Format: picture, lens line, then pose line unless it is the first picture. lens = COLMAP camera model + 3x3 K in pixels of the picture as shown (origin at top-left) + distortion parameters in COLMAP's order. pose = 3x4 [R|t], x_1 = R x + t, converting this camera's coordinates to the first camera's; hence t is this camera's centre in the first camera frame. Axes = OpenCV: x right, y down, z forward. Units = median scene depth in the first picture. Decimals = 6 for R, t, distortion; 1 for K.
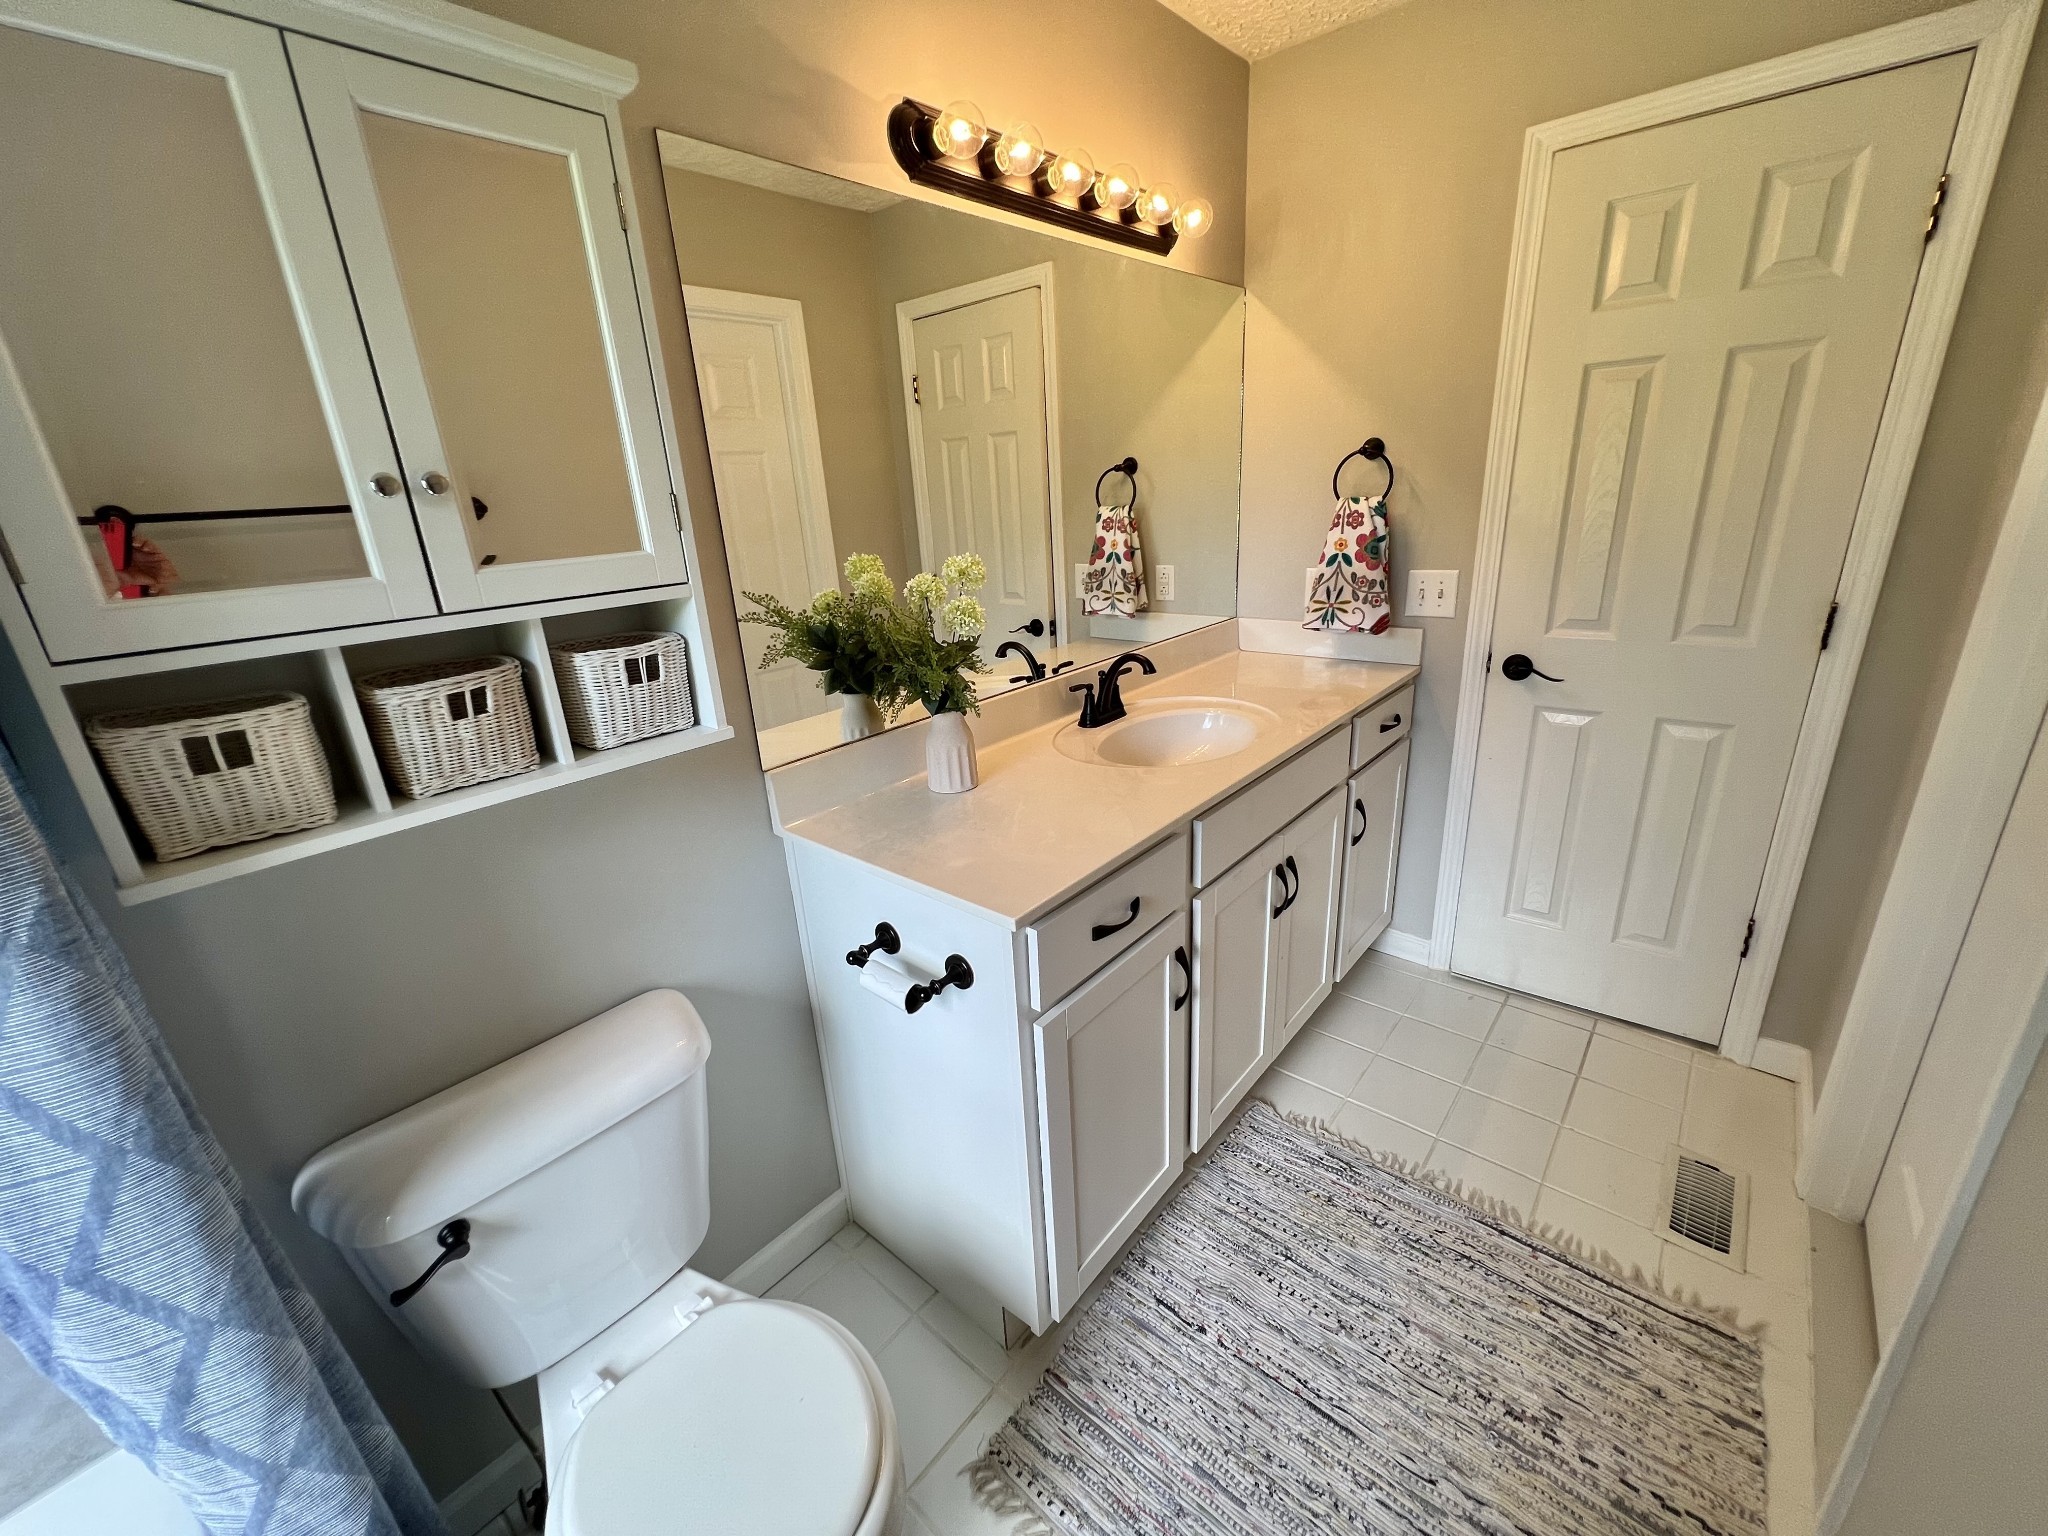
lens RADIAL K [[816.0, 0, 1016.5], [0, 816.0, 764.6], [0, 0, 1]] dist [-0.000297, -0.000007]
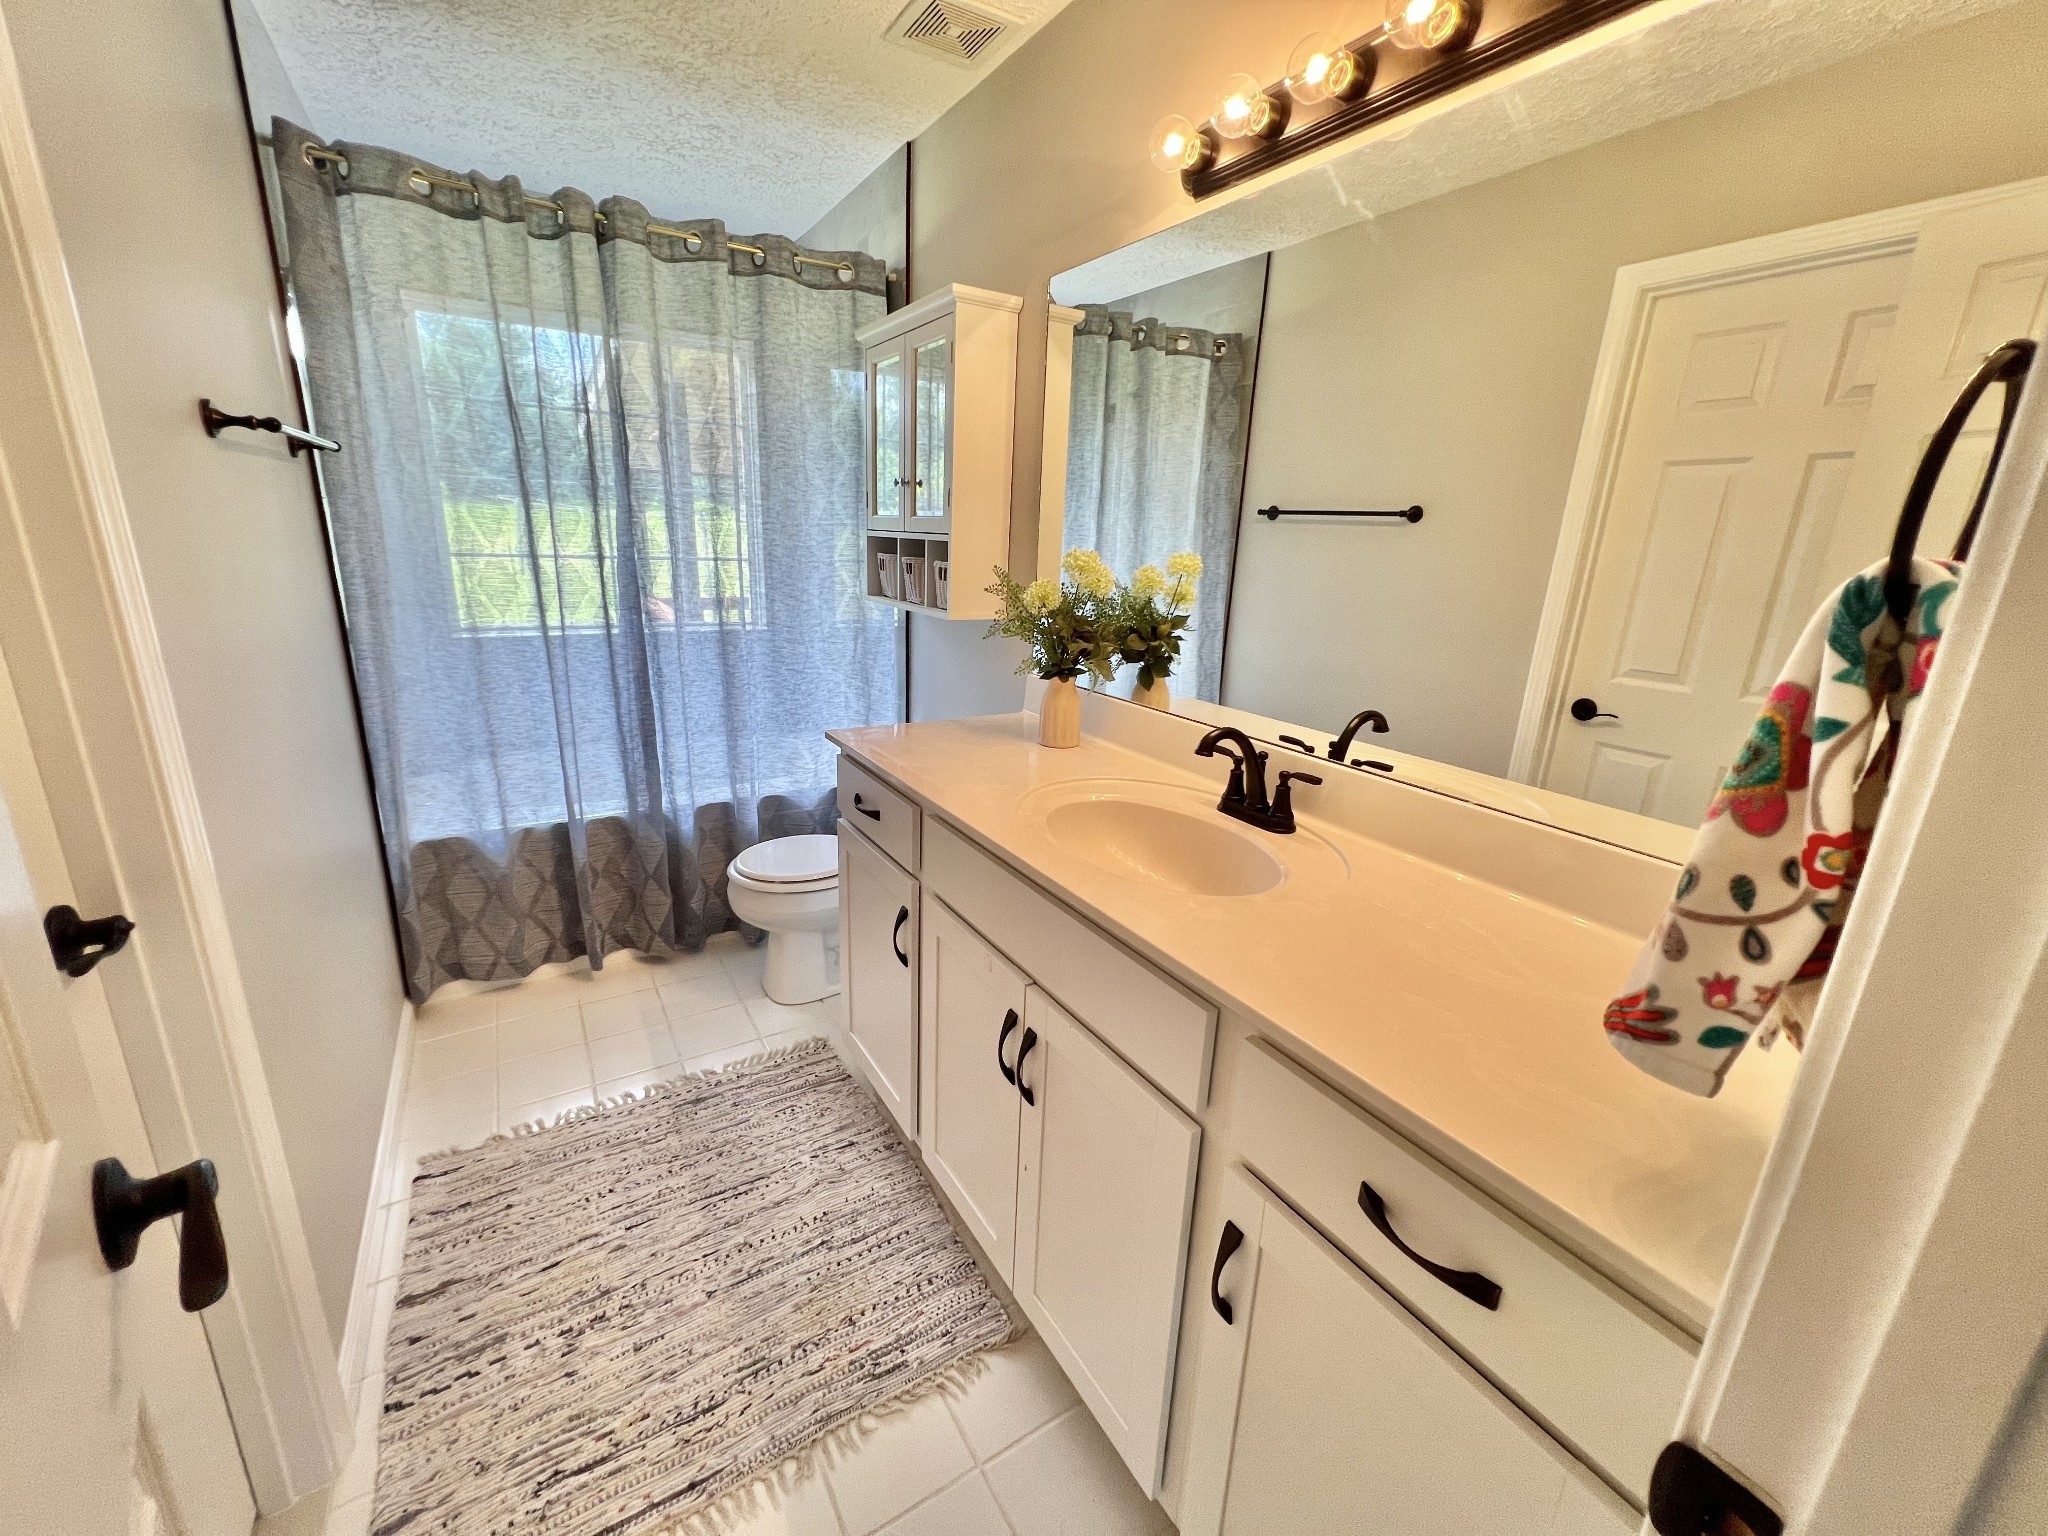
lens RADIAL K [[816.0, 0, 1016.5], [0, 816.0, 764.6], [0, 0, 1]] dist [-0.000297, -0.000007]
pose [[-0.297056, 0.302405, -0.905709, 1.052802], [-0.328939, 0.858057, 0.394381, -0.405343], [0.896413, 0.415077, -0.155418, 1.185891]]
